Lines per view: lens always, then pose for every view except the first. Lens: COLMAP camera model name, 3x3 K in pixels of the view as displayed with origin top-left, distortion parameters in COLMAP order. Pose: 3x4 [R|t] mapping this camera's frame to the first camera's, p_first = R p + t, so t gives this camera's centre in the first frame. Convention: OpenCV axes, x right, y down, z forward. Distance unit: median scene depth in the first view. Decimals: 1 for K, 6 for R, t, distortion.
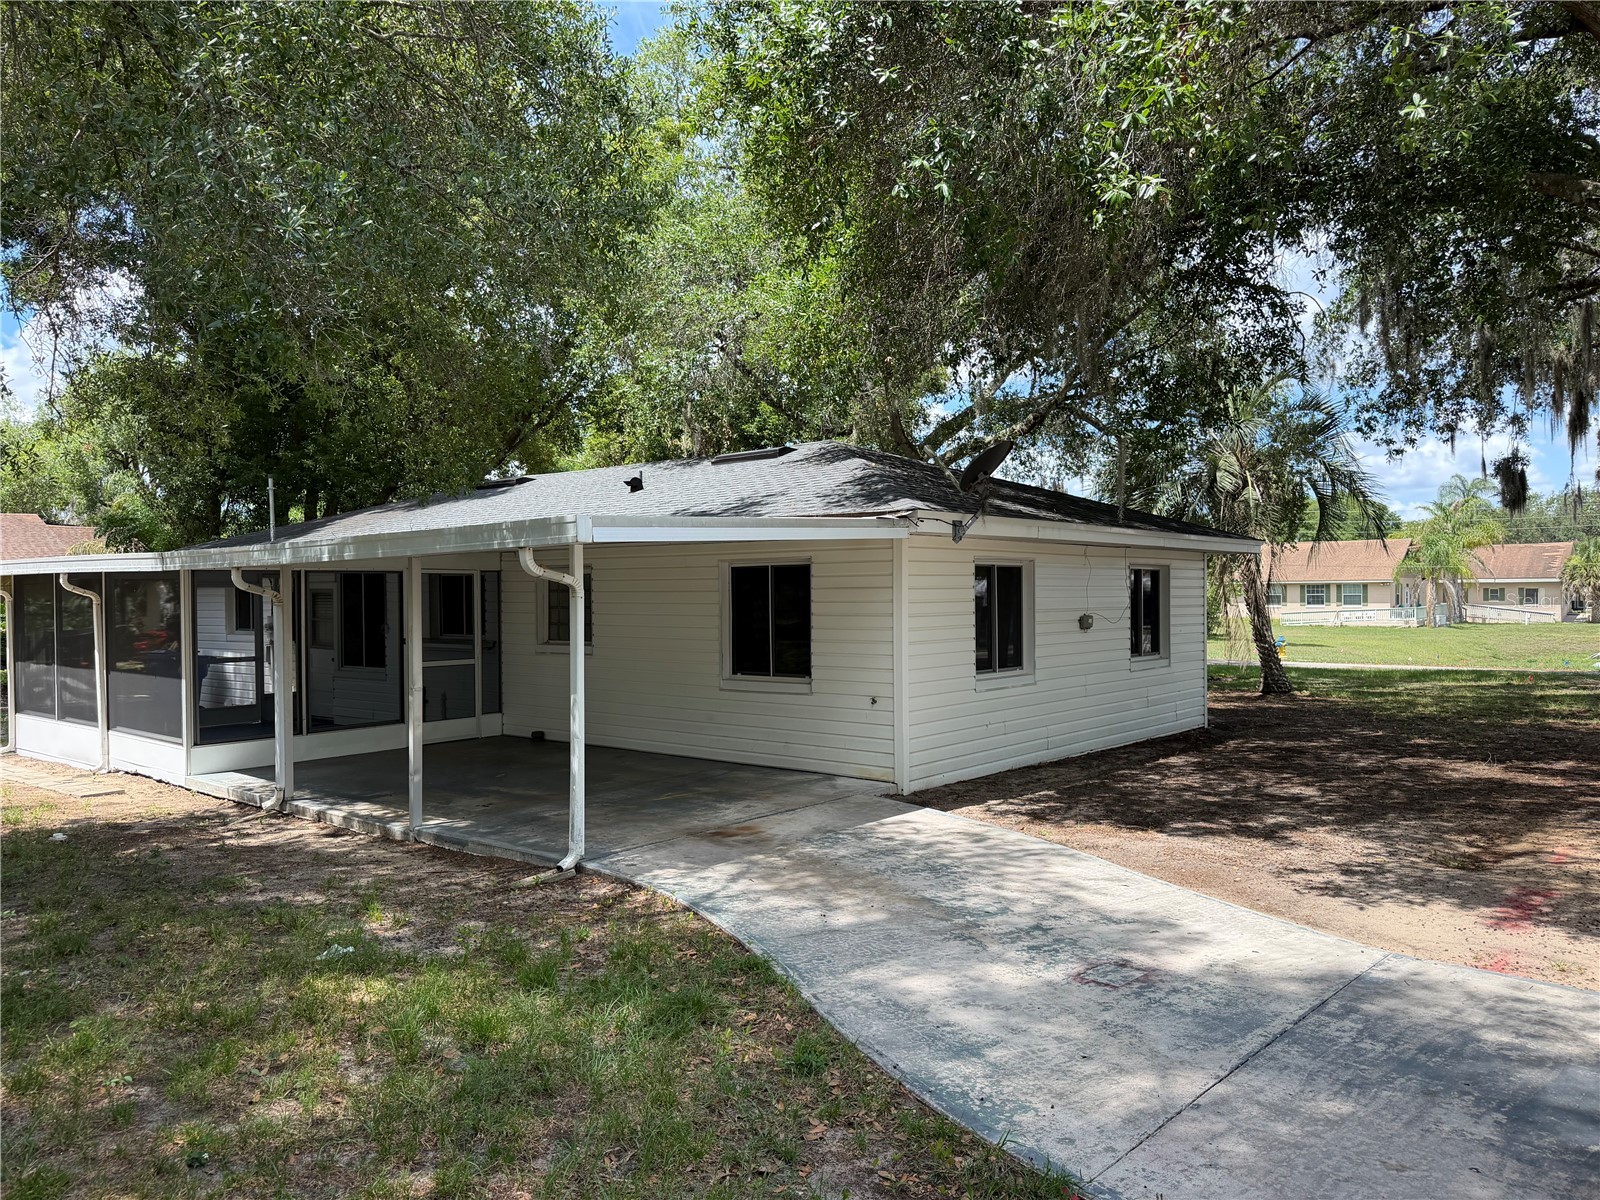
lens RADIAL K [[1124.3, 0, 806.2], [0, 1124.3, 594.0], [0, 0, 1]] dist [0.076470, -0.097484]
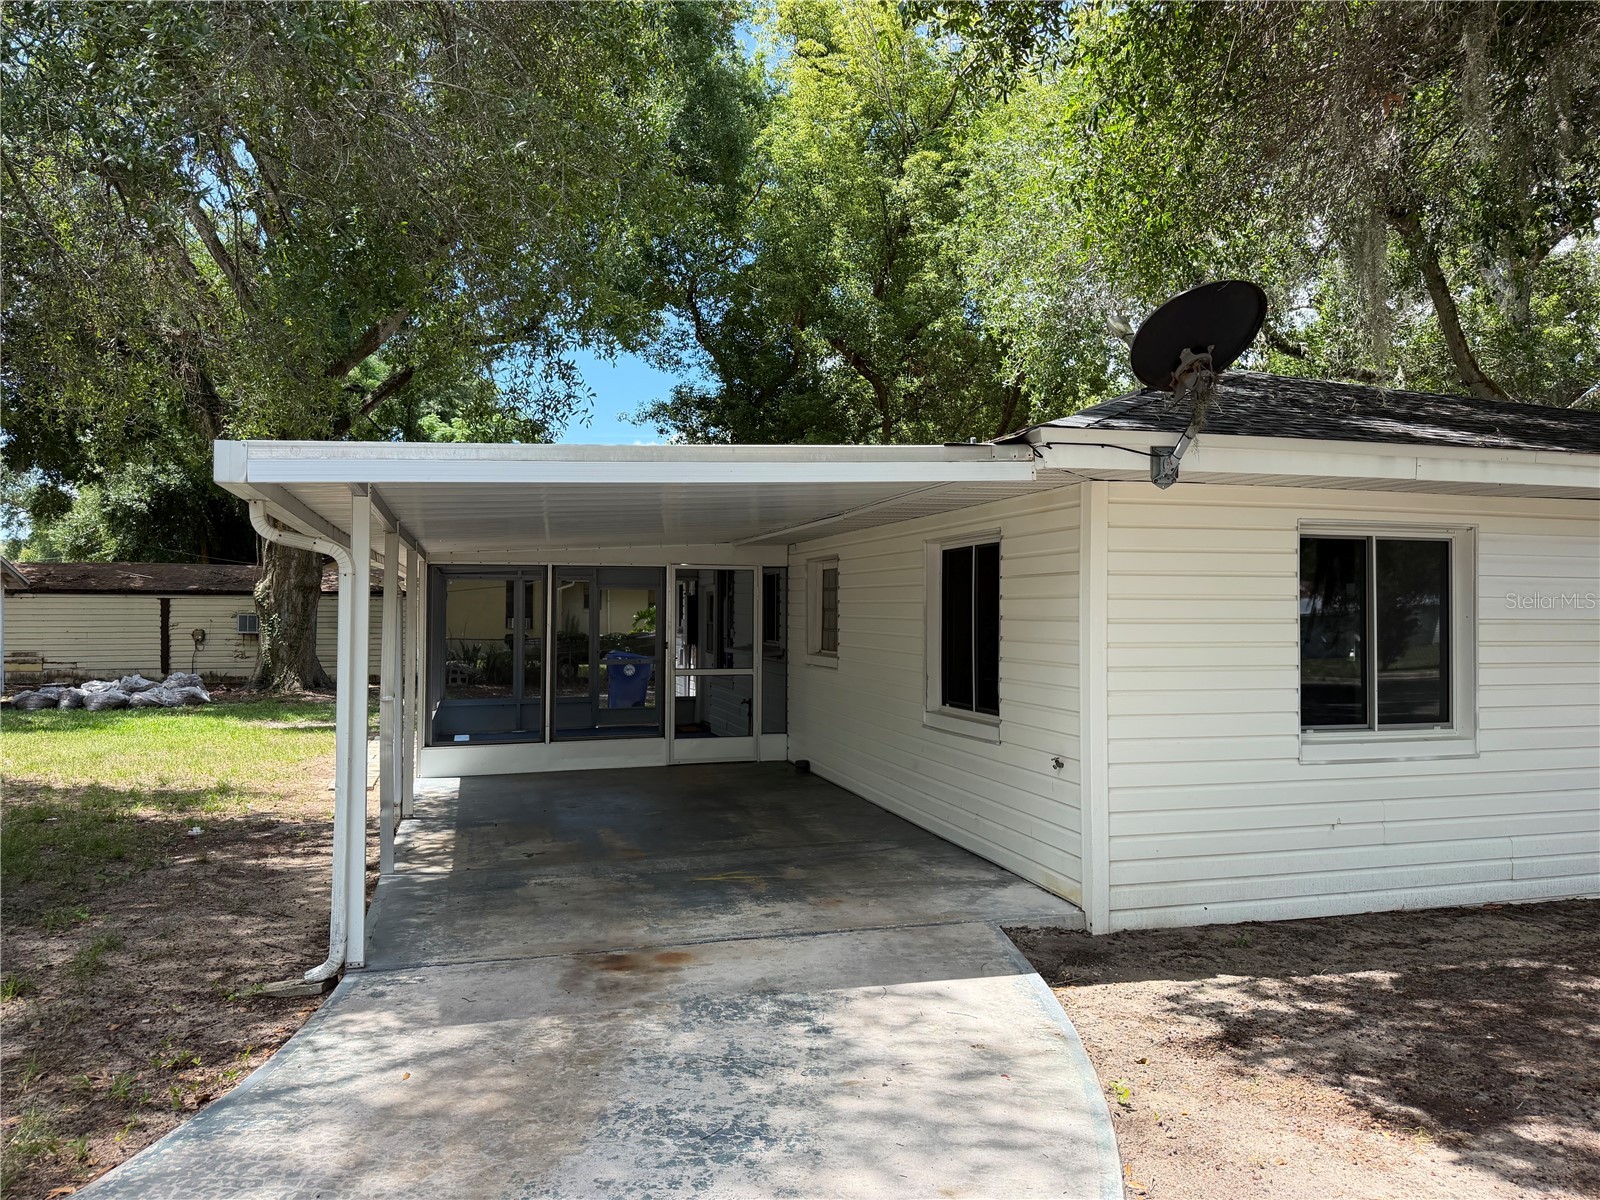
lens RADIAL K [[1124.3, 0, 808.1], [0, 1124.3, 596.9], [0, 0, 1]] dist [0.076470, -0.097484]
pose [[0.825843, 0.004578, -0.563882, 0.329683], [-0.011570, 0.999894, -0.008827, 0.015534], [0.563782, 0.013814, 0.825808, 0.492047]]
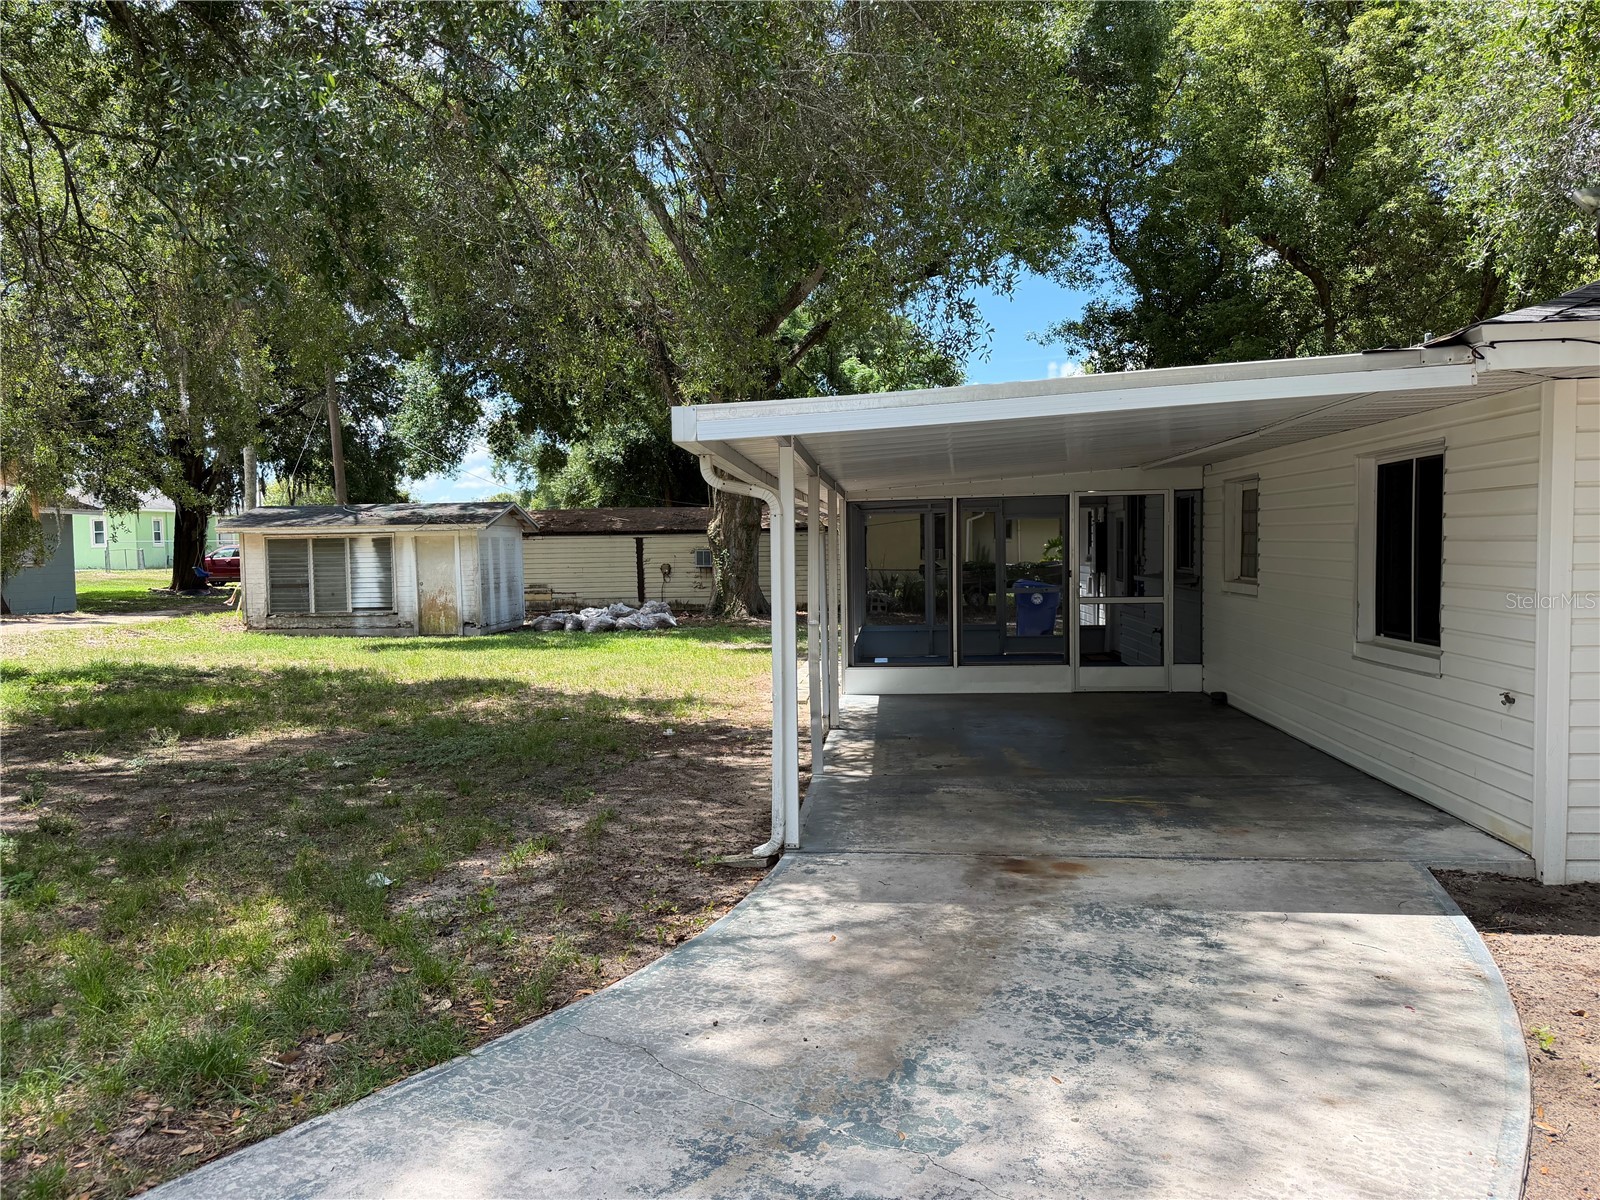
lens RADIAL K [[1124.3, 0, 796.1], [0, 1124.3, 607.5], [0, 0, 1]] dist [0.076470, -0.097484]
pose [[0.562164, 0.045369, -0.825780, 0.363275], [0.012144, 0.997934, 0.063095, 0.014880], [0.826936, -0.045498, 0.560452, 0.474755]]
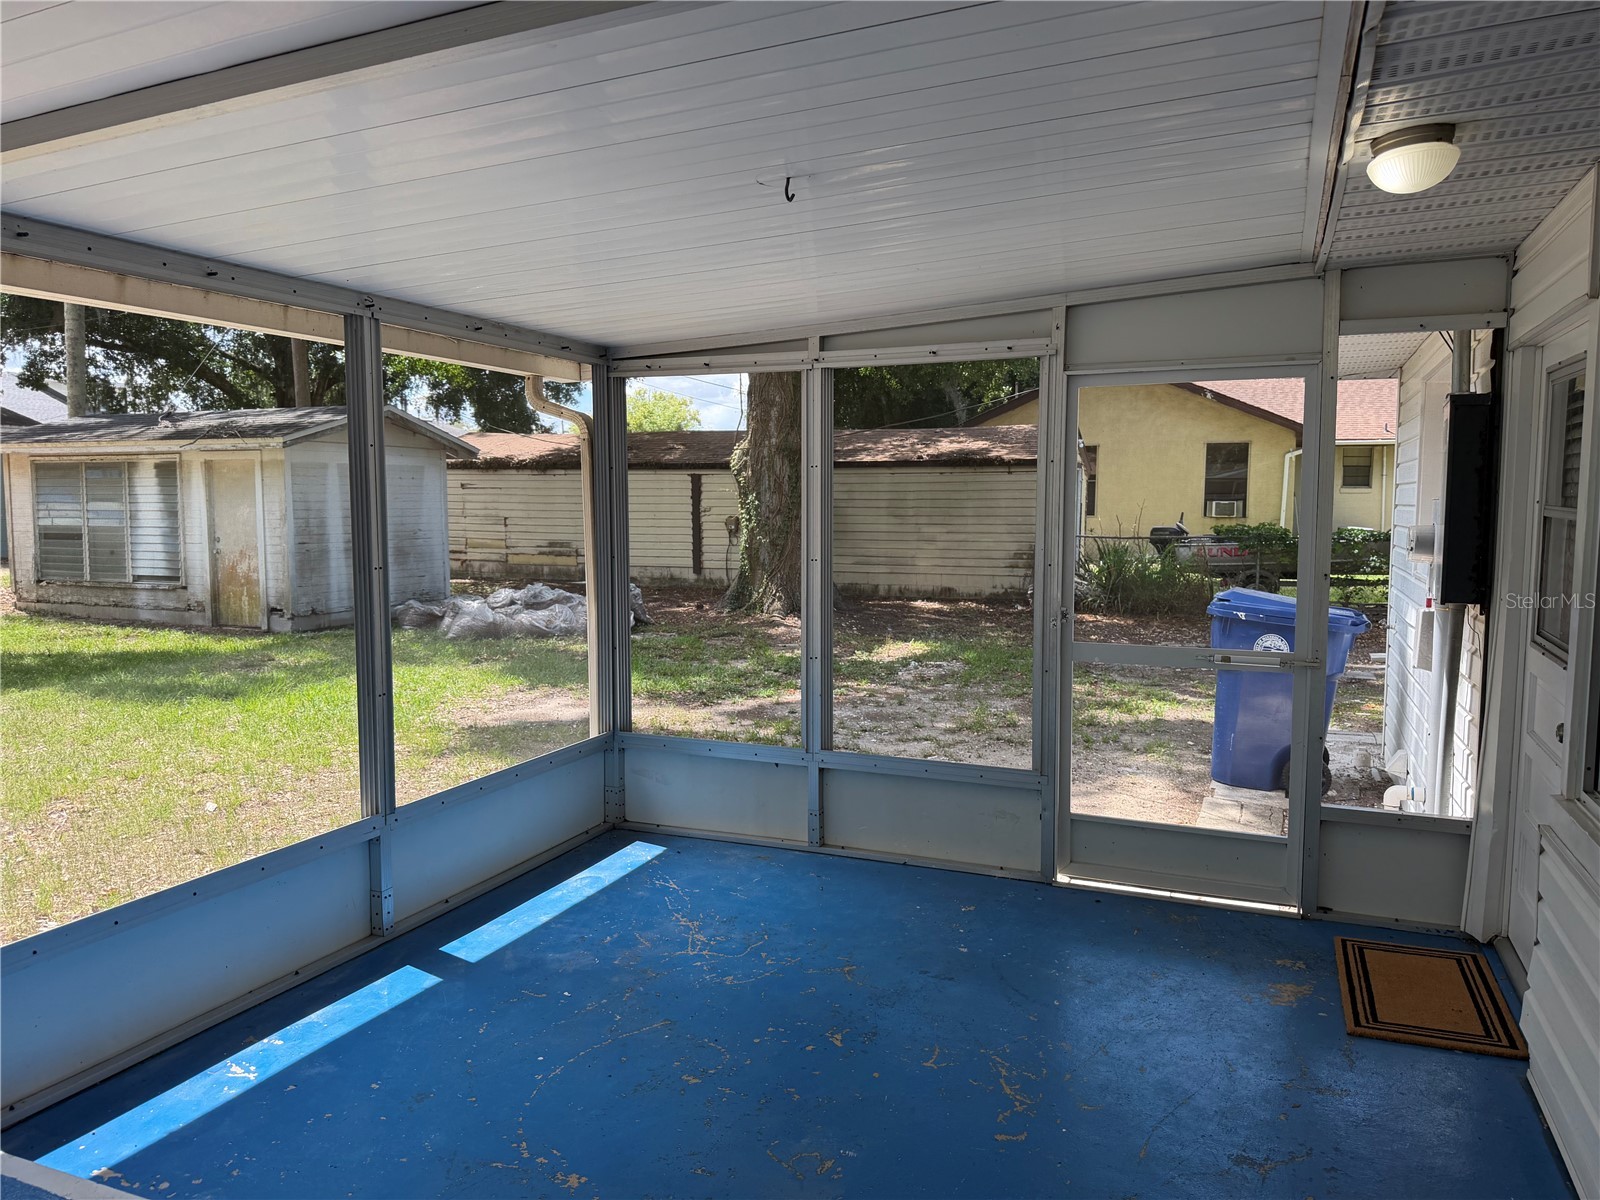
lens RADIAL K [[1124.3, 0, 801.4], [0, 1124.3, 601.3], [0, 0, 1]] dist [0.076470, -0.097484]
pose [[0.288466, 0.098358, -0.952425, -0.305022], [-0.005057, 0.994852, 0.101208, 0.030242], [0.957477, -0.024379, 0.287479, 1.271722]]
